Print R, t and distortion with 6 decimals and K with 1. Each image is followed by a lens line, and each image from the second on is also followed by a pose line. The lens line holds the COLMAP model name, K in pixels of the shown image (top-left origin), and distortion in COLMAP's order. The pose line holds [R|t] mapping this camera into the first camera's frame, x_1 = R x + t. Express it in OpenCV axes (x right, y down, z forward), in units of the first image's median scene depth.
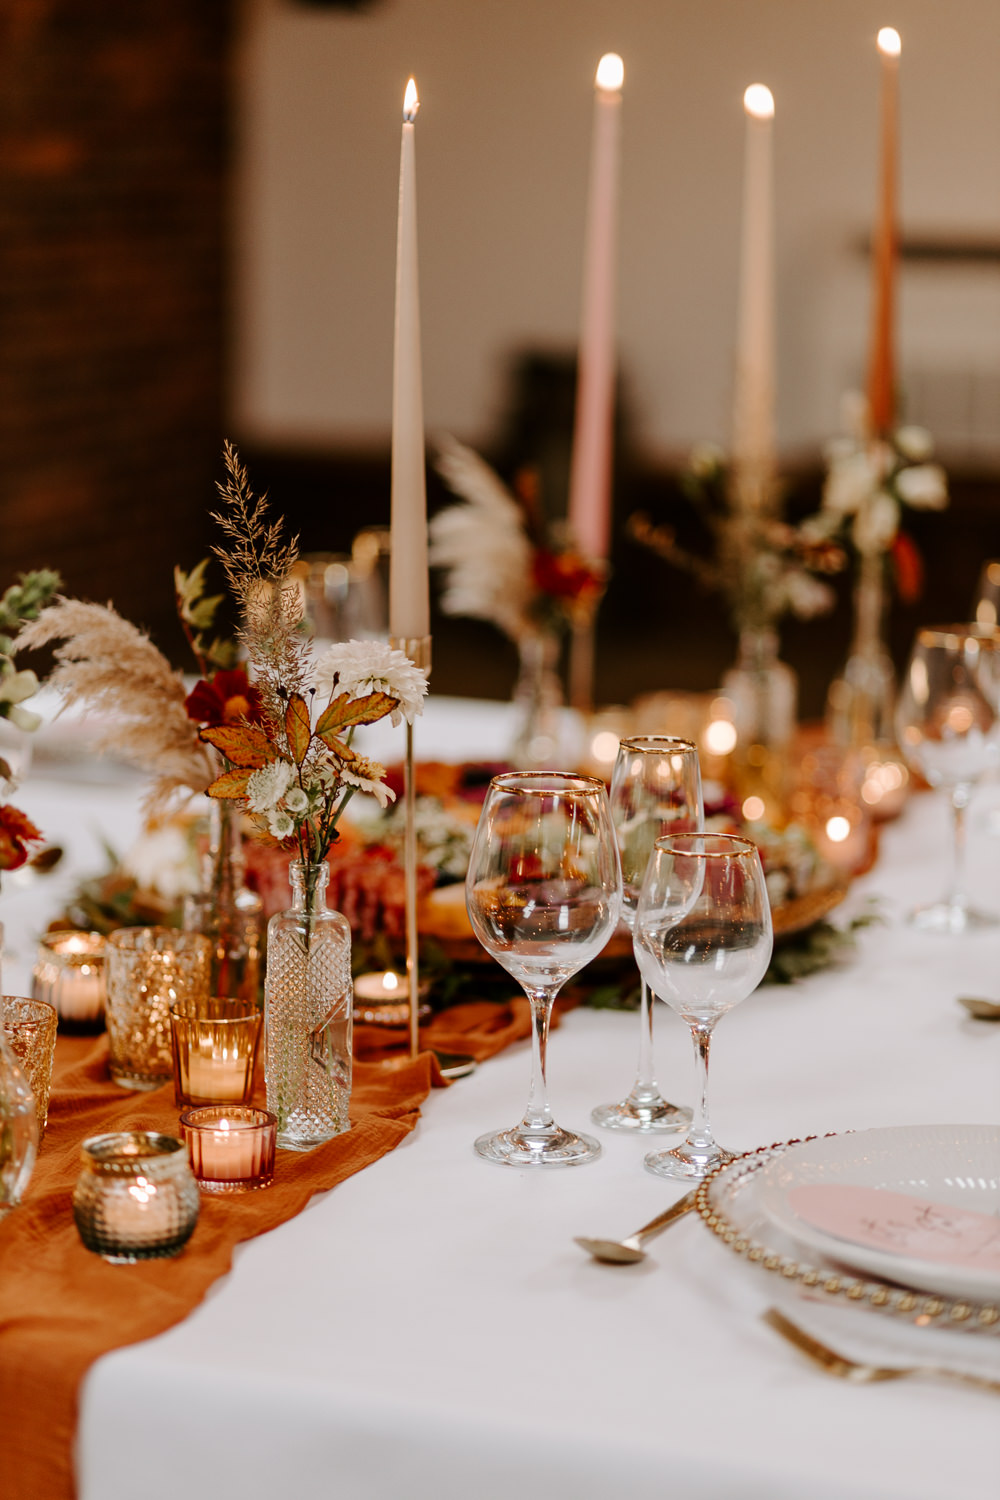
lens RADIAL K [[3777.9, 0, 500.0], [0, 3777.9, 750.0], [0, 0, 1]] dist [0.033966, 0.591153]
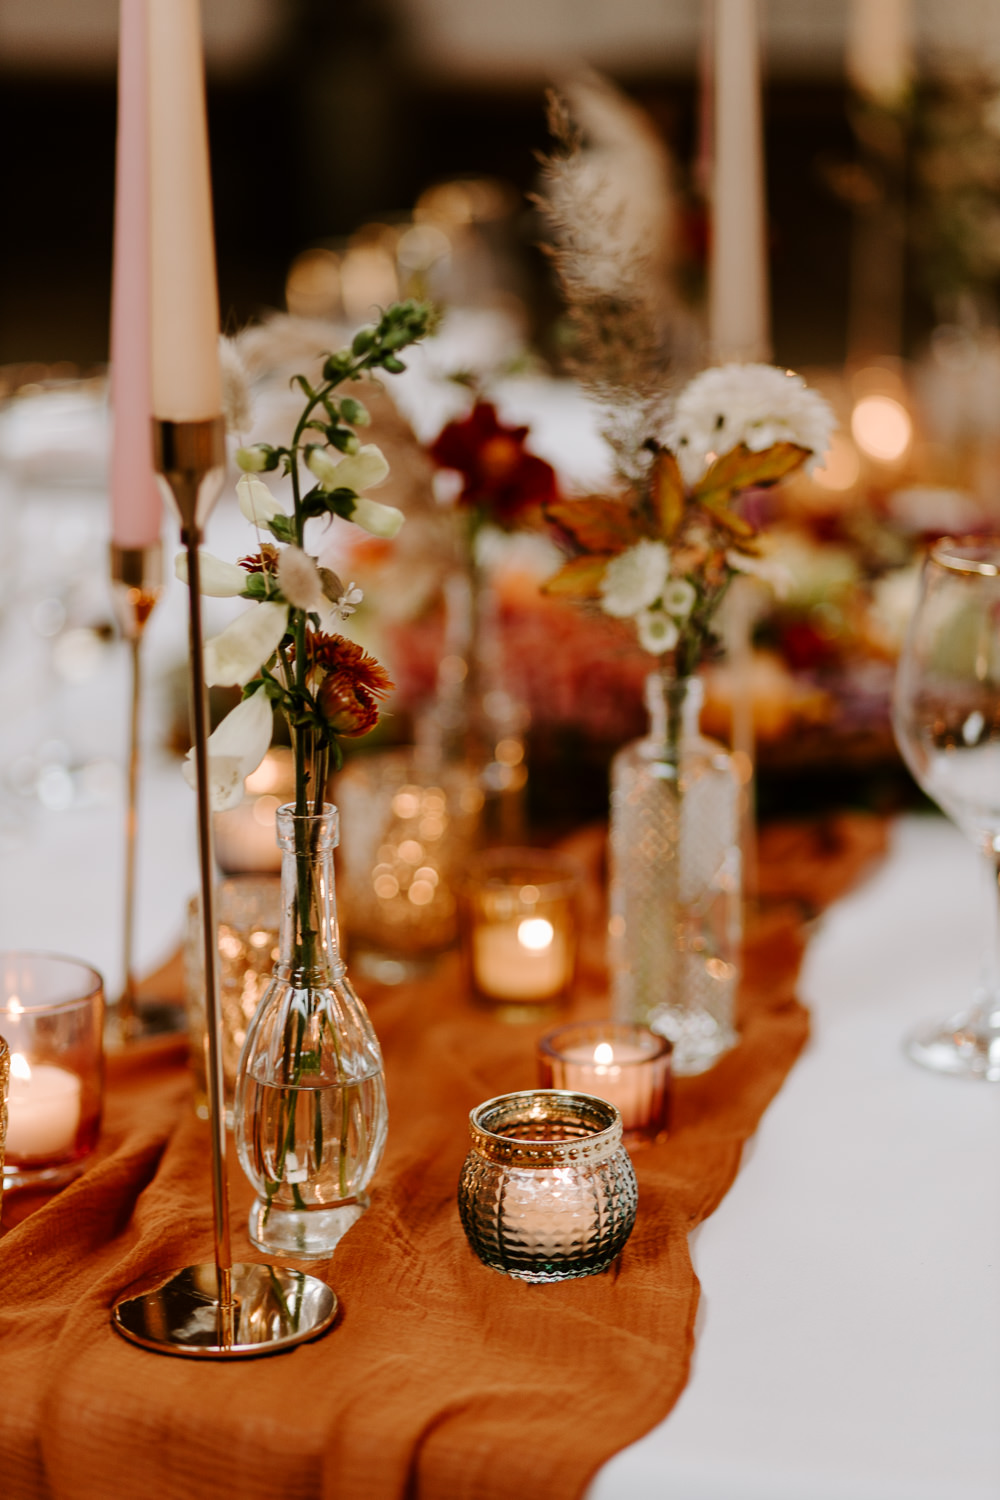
lens RADIAL K [[3919.9, 0, 500.0], [0, 3919.9, 750.0], [0, 0, 1]] dist [0.010748, -0.273783]
pose [[0.994267, -0.047754, 0.095674, -0.158744], [0.038038, 0.994167, 0.100921, -0.033910], [-0.099935, -0.096703, 0.990283, 0.264450]]
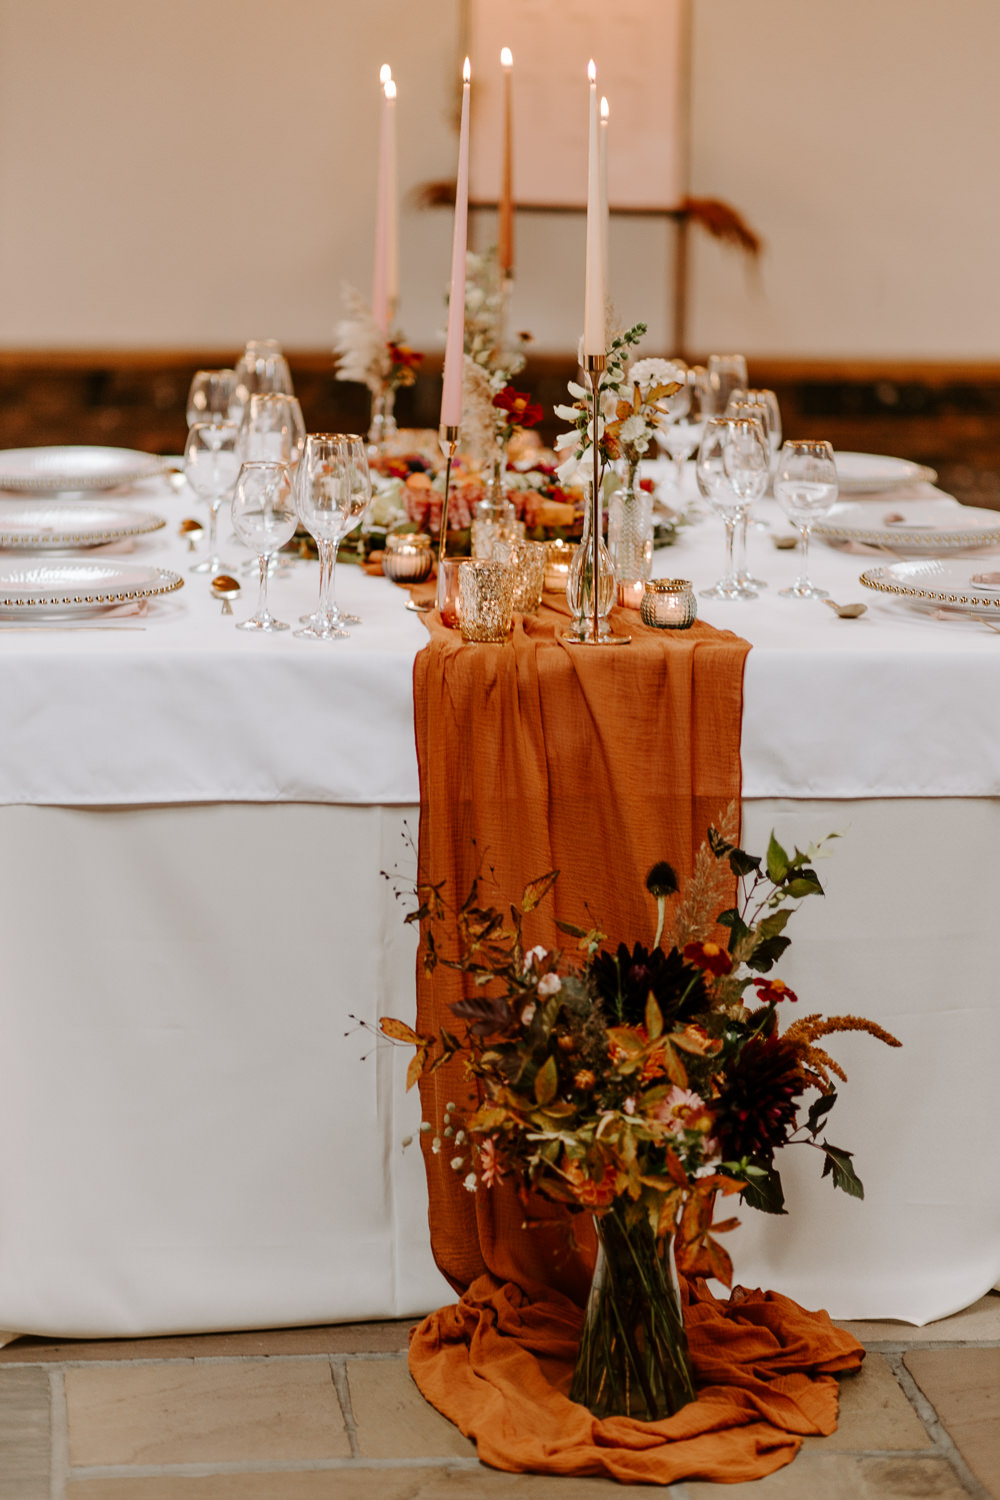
lens RADIAL K [[3777.9, 0, 500.0], [0, 3777.9, 750.0], [0, 0, 1]] dist [0.033966, 0.591153]
pose [[0.873635, -0.095081, 0.477202, -1.161923], [0.082887, 0.995469, 0.046598, 0.084733], [-0.479471, -0.001156, 0.877557, -0.838766]]
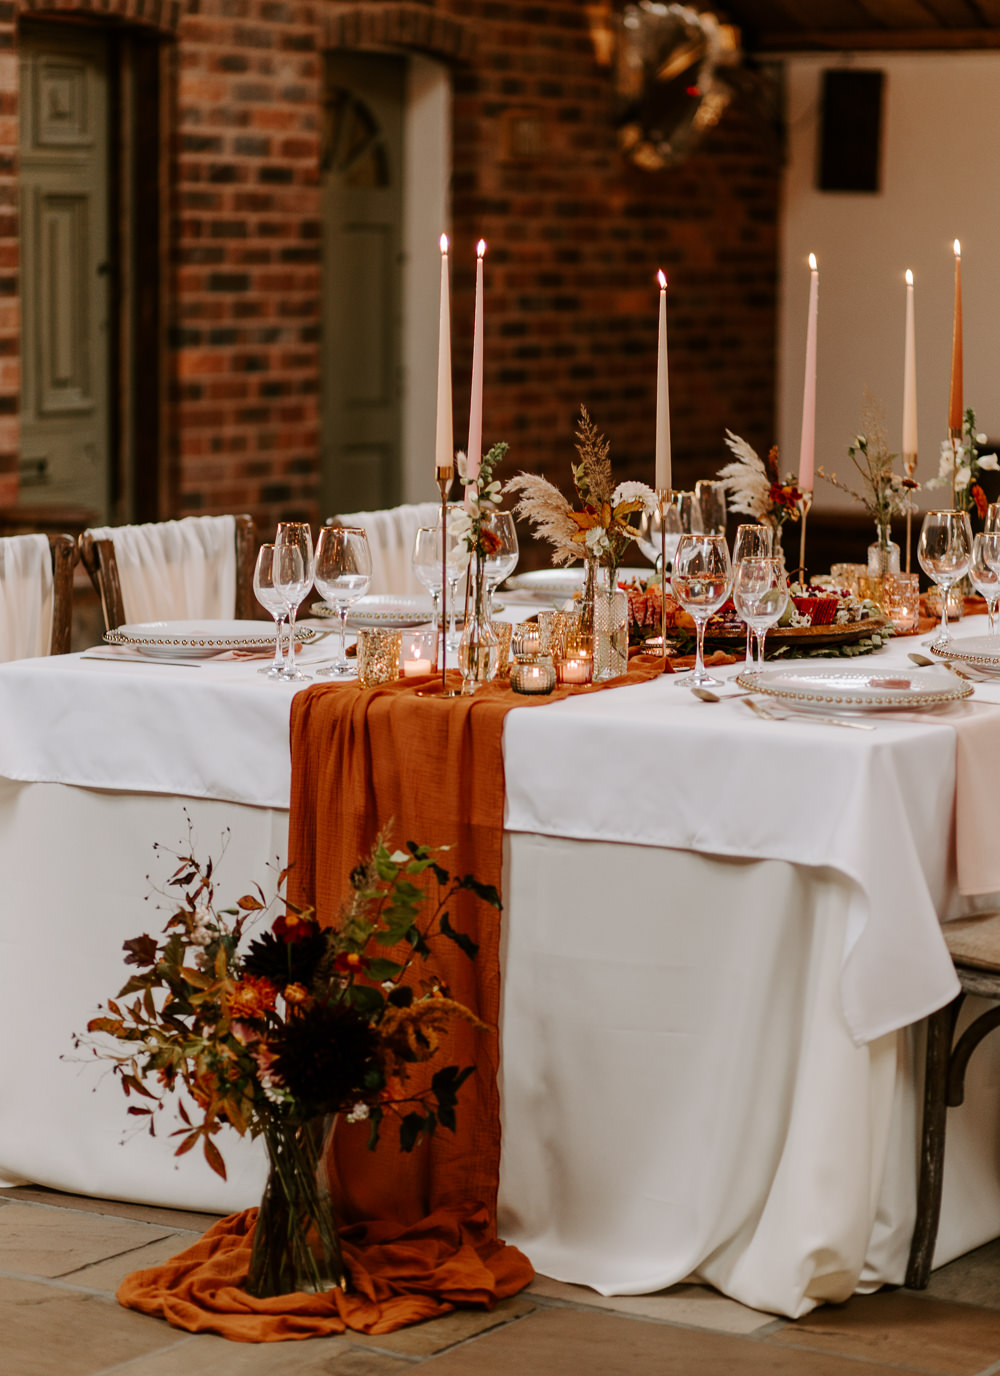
lens RADIAL K [[3821.8, 0, 500.0], [0, 3821.8, 688.0], [0, 0, 1]] dist [0.106424, -1.046173]
pose [[0.984692, 0.012679, -0.173841, 0.331521], [-0.022795, 0.998153, -0.056317, 0.262063], [0.172806, 0.059417, 0.983162, -1.577616]]
